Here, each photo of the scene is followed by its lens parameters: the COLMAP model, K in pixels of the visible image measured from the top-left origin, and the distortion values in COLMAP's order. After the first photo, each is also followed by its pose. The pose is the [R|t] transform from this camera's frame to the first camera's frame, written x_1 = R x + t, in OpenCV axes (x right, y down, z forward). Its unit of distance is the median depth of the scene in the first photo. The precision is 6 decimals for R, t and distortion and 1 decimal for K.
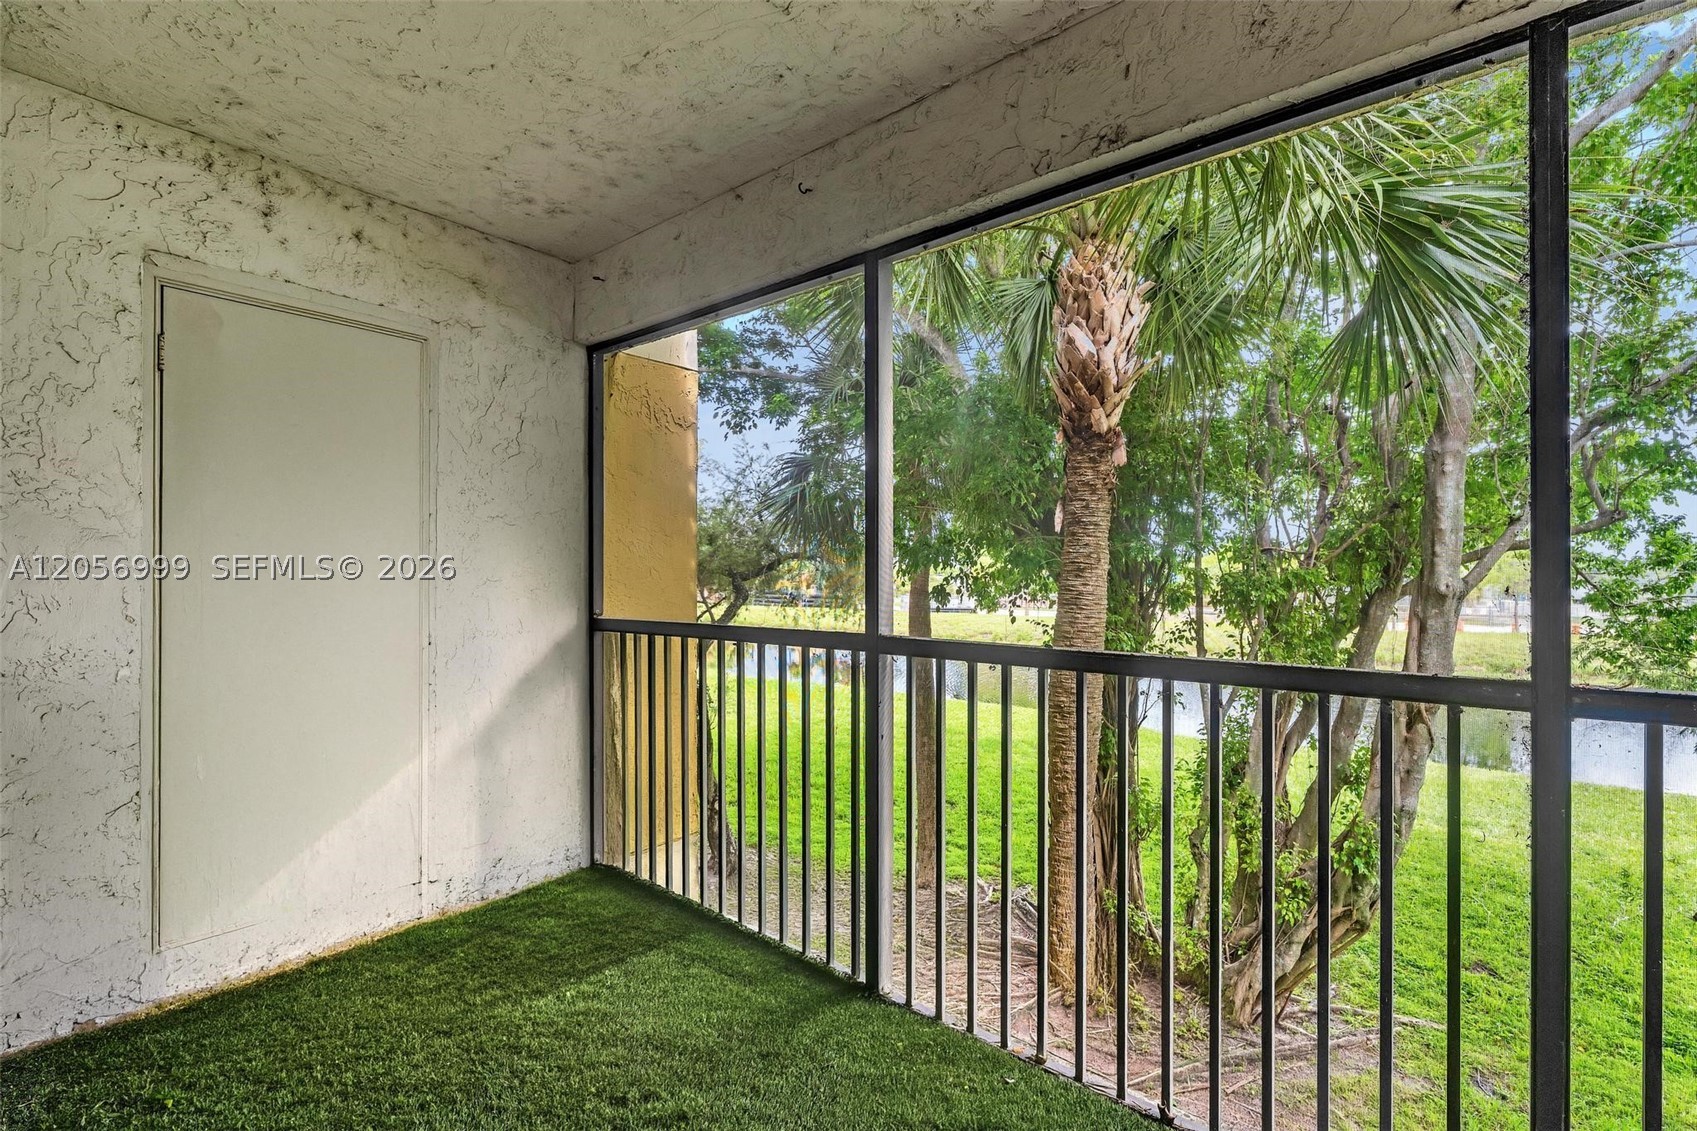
lens RADIAL K [[763.4, 0, 872.7], [0, 763.4, 567.5], [0, 0, 1]] dist [-0.002715, 0.000105]
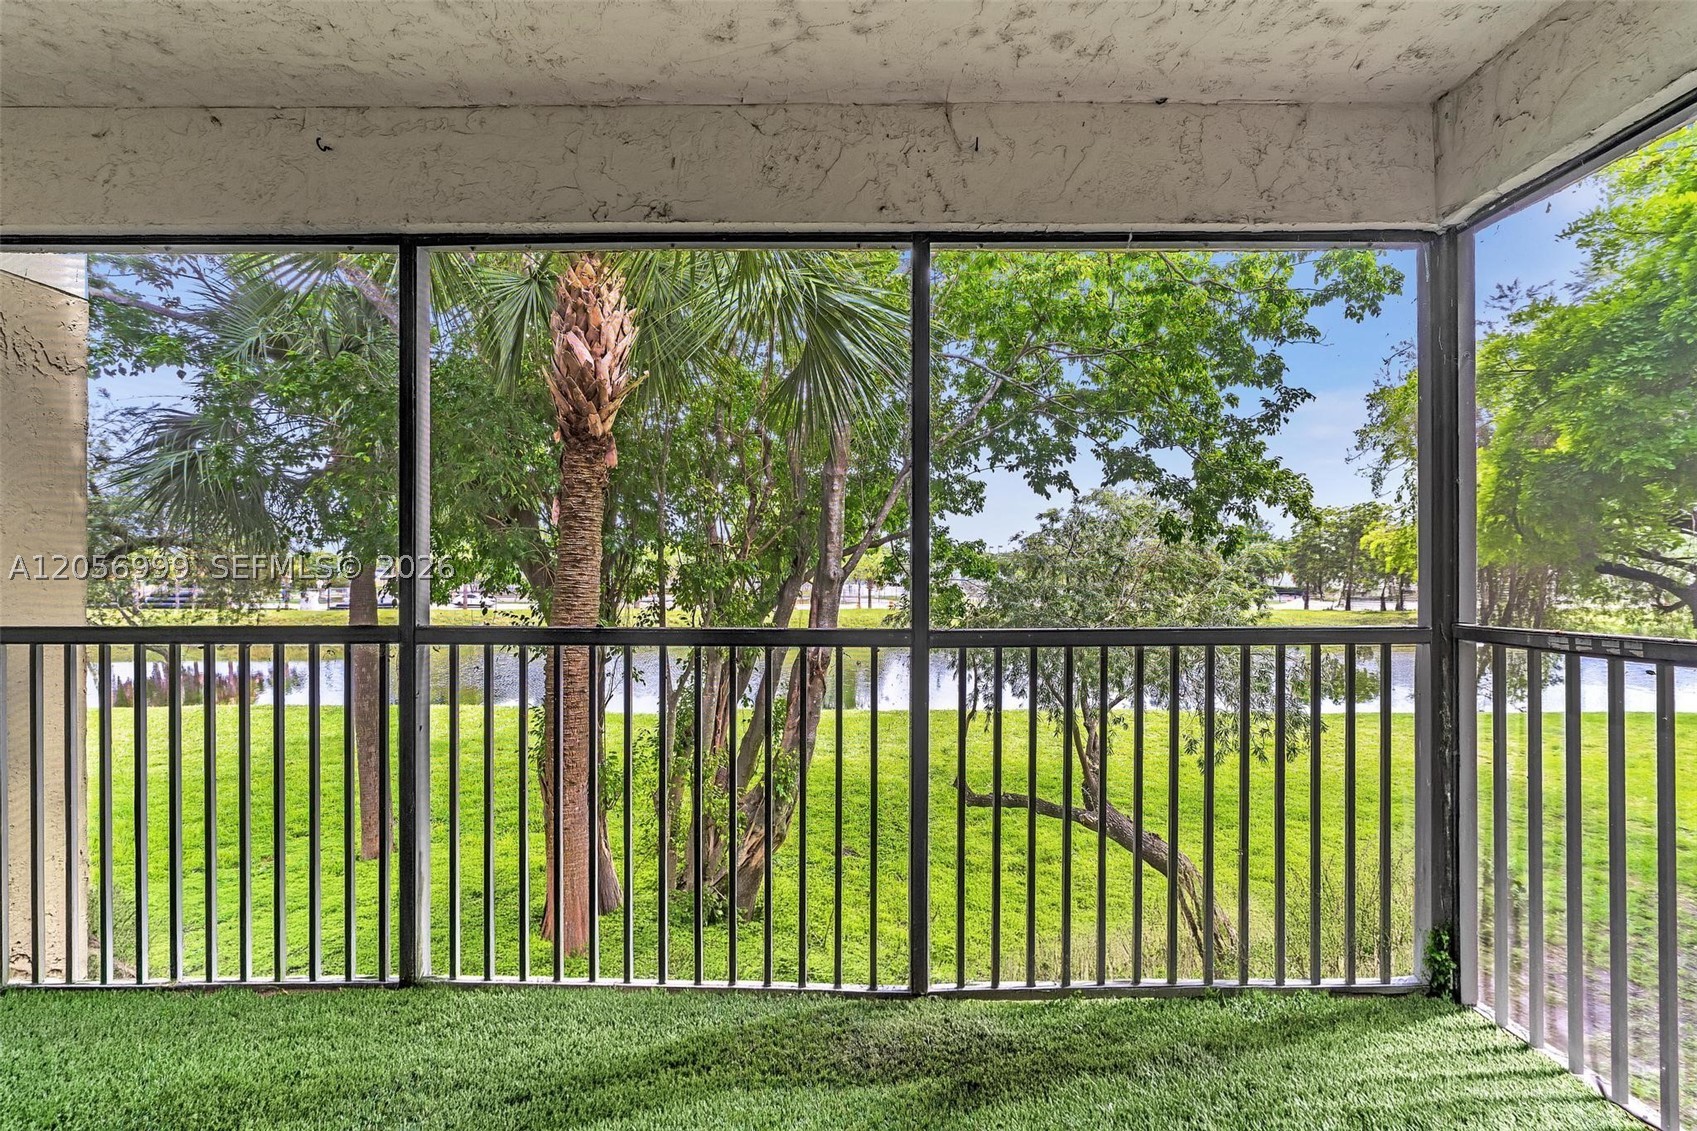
lens RADIAL K [[779.3, 0, 848.5], [0, 779.3, 565.5], [0, 0, 1]] dist [0.000192, 0.000577]
pose [[0.760812, -0.000697, 0.648972, -0.151786], [-0.004460, 0.999970, 0.006303, 0.001113], [-0.648957, -0.007690, 0.760786, -0.090774]]
